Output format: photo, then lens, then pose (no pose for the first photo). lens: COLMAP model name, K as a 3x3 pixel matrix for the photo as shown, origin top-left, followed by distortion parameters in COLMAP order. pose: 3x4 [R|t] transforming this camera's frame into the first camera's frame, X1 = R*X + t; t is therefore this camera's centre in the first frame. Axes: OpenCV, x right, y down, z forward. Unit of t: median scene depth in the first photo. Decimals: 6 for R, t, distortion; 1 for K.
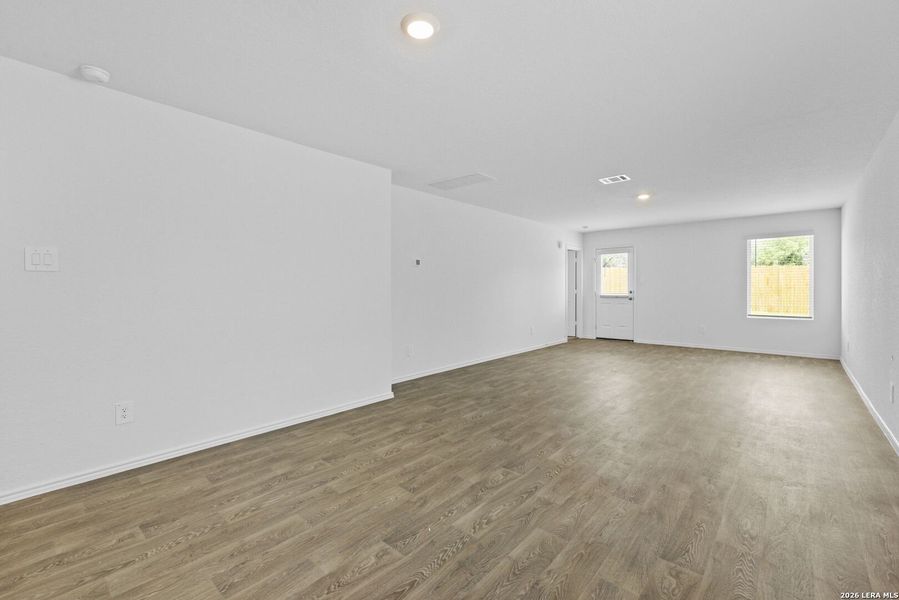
lens RADIAL K [[391.6, 0, 449.6], [0, 391.6, 277.7], [0, 0, 1]] dist [0.029661, -0.008806]
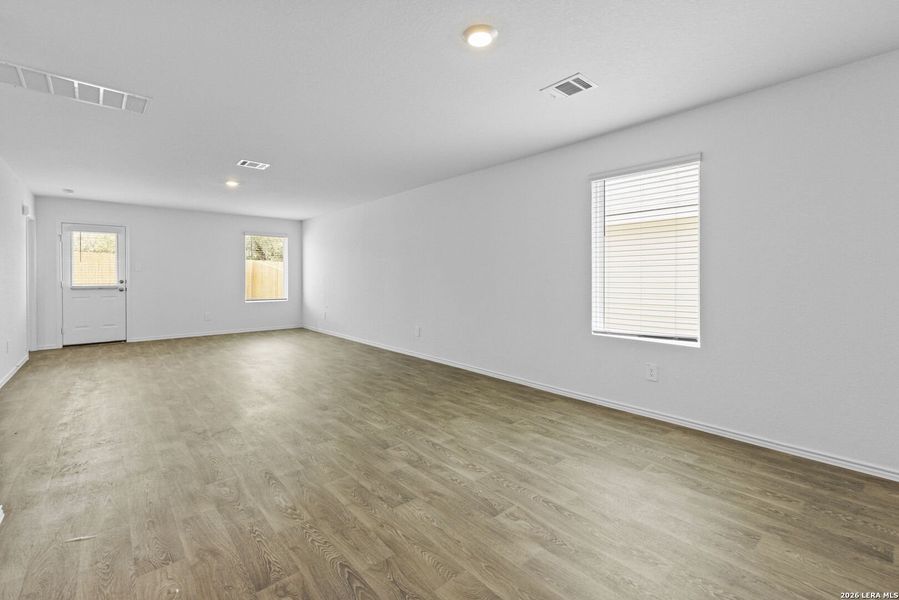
lens RADIAL K [[391.6, 0, 449.6], [0, 391.6, 277.7], [0, 0, 1]] dist [0.029661, -0.008806]
pose [[0.136055, -0.000350, 0.990701, -0.714252], [-0.026241, 0.999648, 0.003957, 0.018869], [-0.990354, -0.026535, 0.135998, 0.581993]]
